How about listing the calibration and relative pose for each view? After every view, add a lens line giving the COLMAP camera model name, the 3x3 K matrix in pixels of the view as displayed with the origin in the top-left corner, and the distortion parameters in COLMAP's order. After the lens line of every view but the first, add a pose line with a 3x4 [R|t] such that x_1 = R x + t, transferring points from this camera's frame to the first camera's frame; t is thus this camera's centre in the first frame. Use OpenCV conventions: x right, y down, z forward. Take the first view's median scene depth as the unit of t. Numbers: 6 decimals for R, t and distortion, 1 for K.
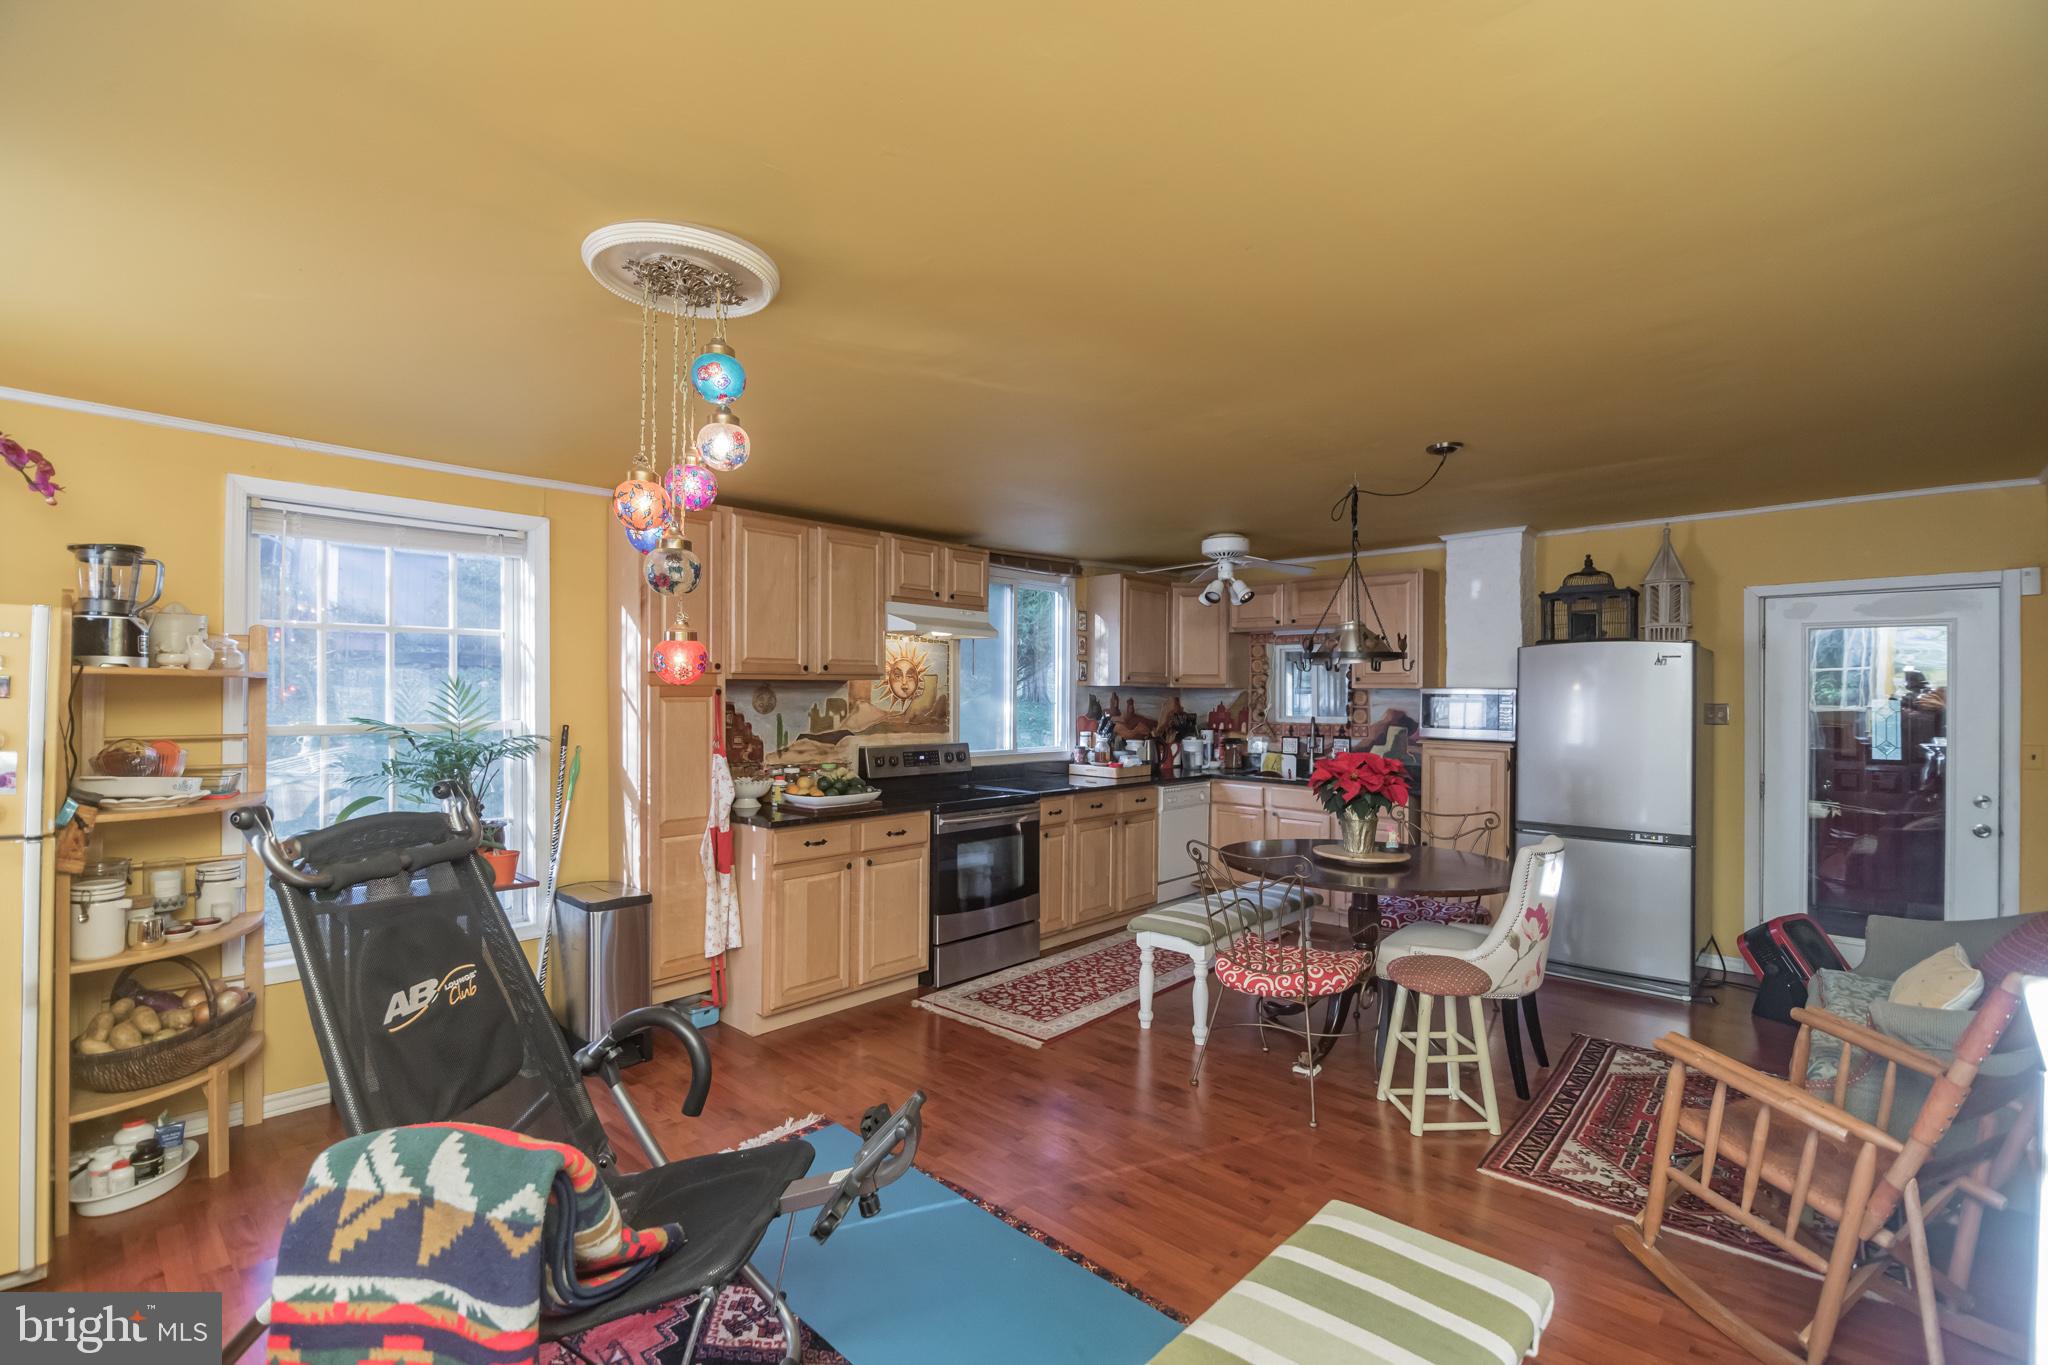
lens RADIAL K [[926.2, 0, 1033.2], [0, 926.2, 694.9], [0, 0, 1]] dist [-0.010043, -0.006766]
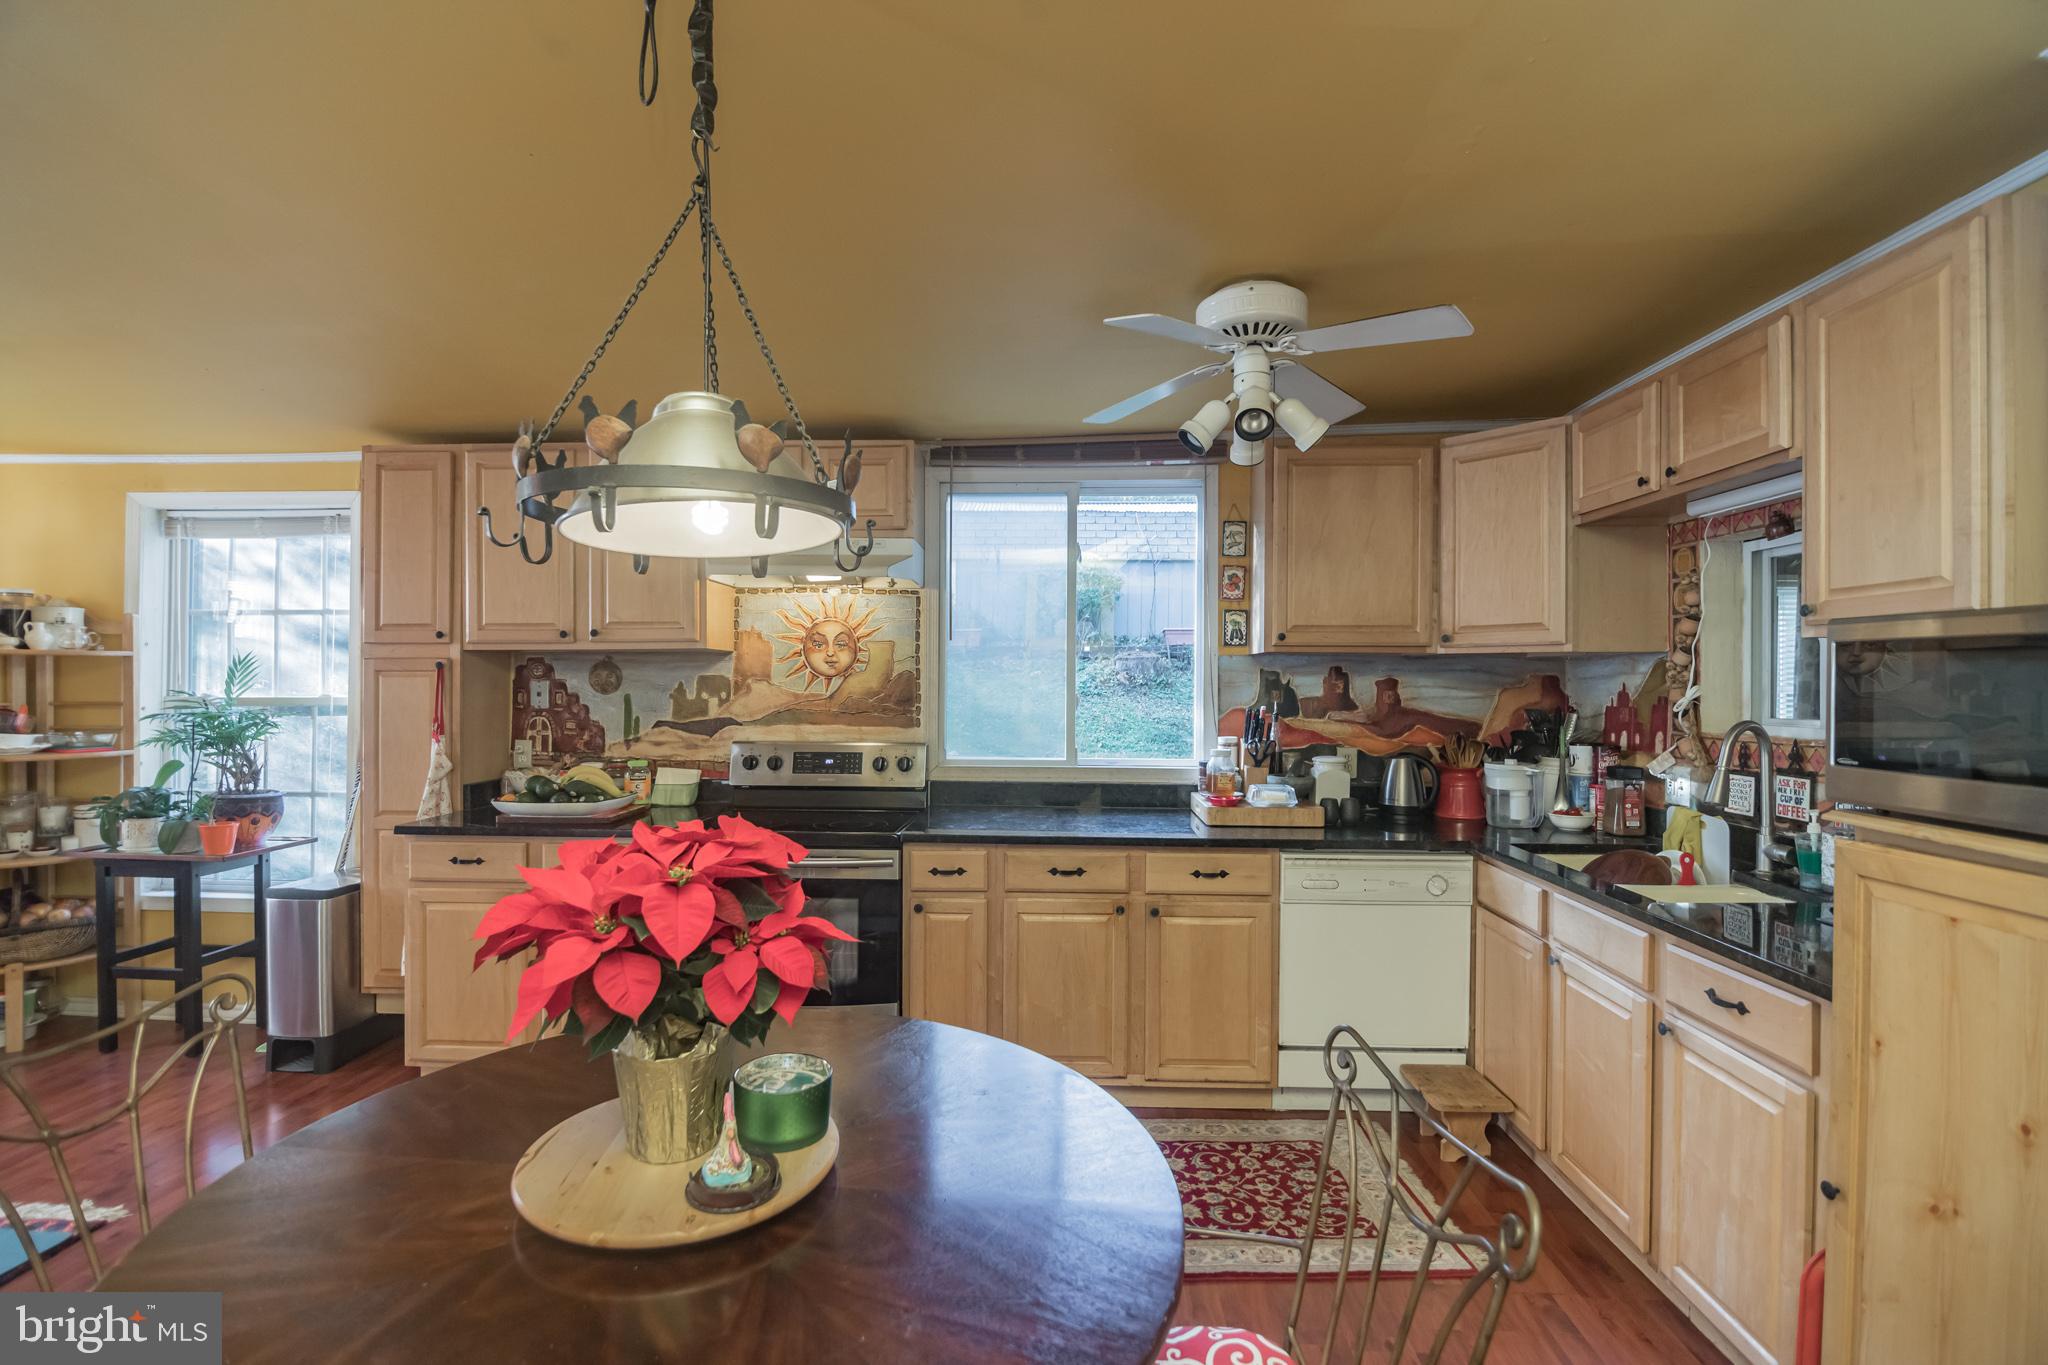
lens RADIAL K [[926.2, 0, 1026.1], [0, 926.2, 680.7], [0, 0, 1]] dist [-0.010043, -0.006766]
pose [[0.636375, -0.002934, -0.771374, 0.518246], [-0.000784, 0.999990, -0.004450, 0.011063], [0.771379, 0.003436, 0.636367, 0.698134]]
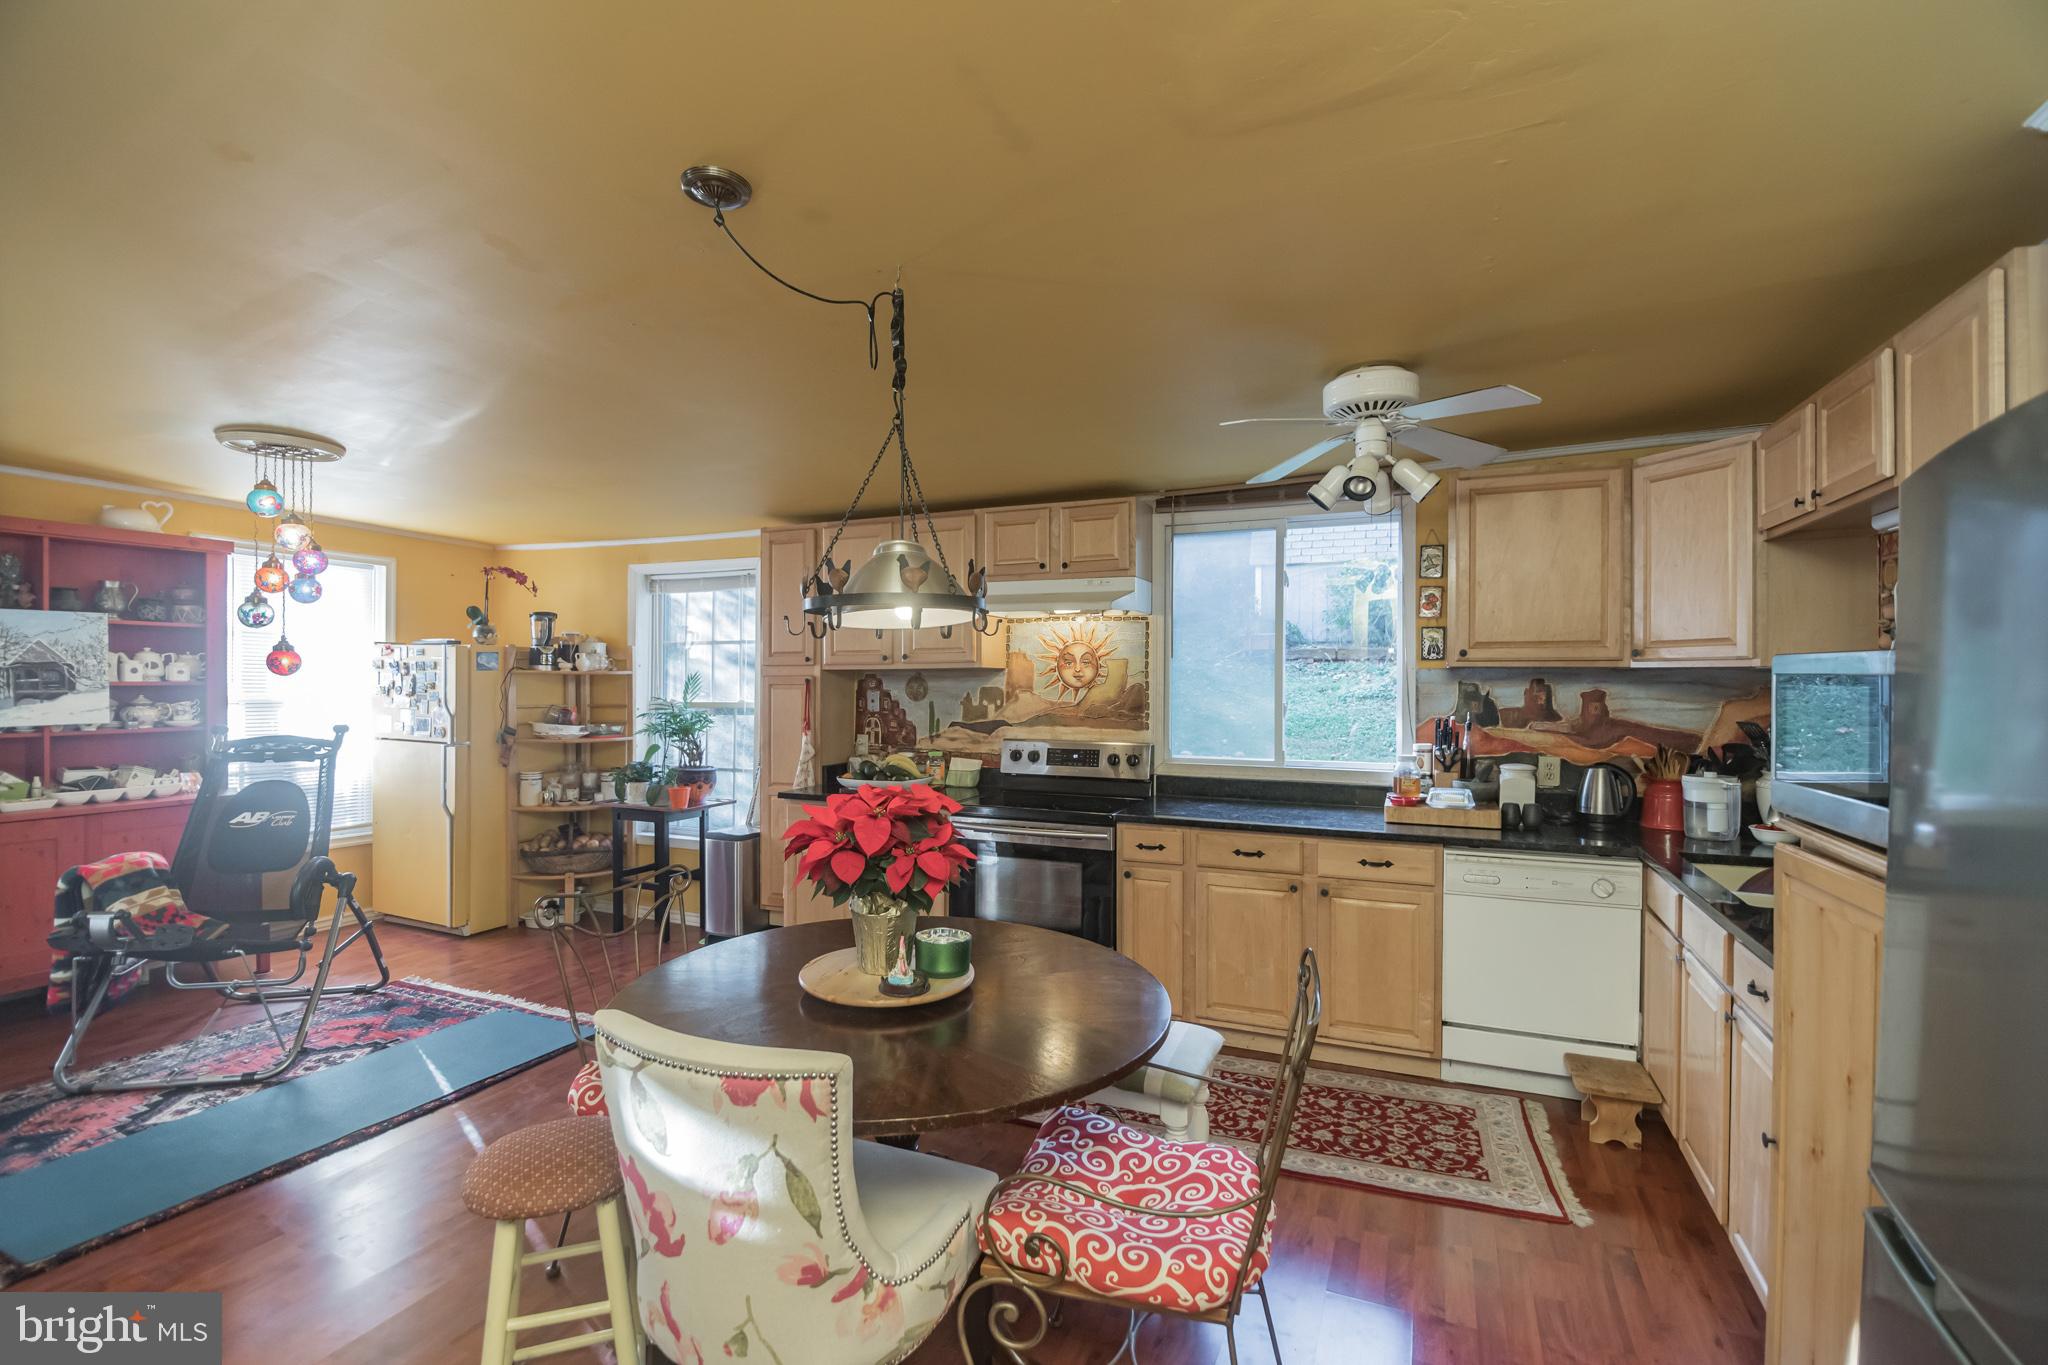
lens RADIAL K [[926.2, 0, 1025.5], [0, 926.2, 676.2], [0, 0, 1]] dist [-0.010043, -0.006766]
pose [[0.315515, -0.007734, -0.948889, 0.702880], [0.000154, 0.999967, -0.008099, 0.000265], [0.948921, 0.002409, 0.315506, 0.708533]]
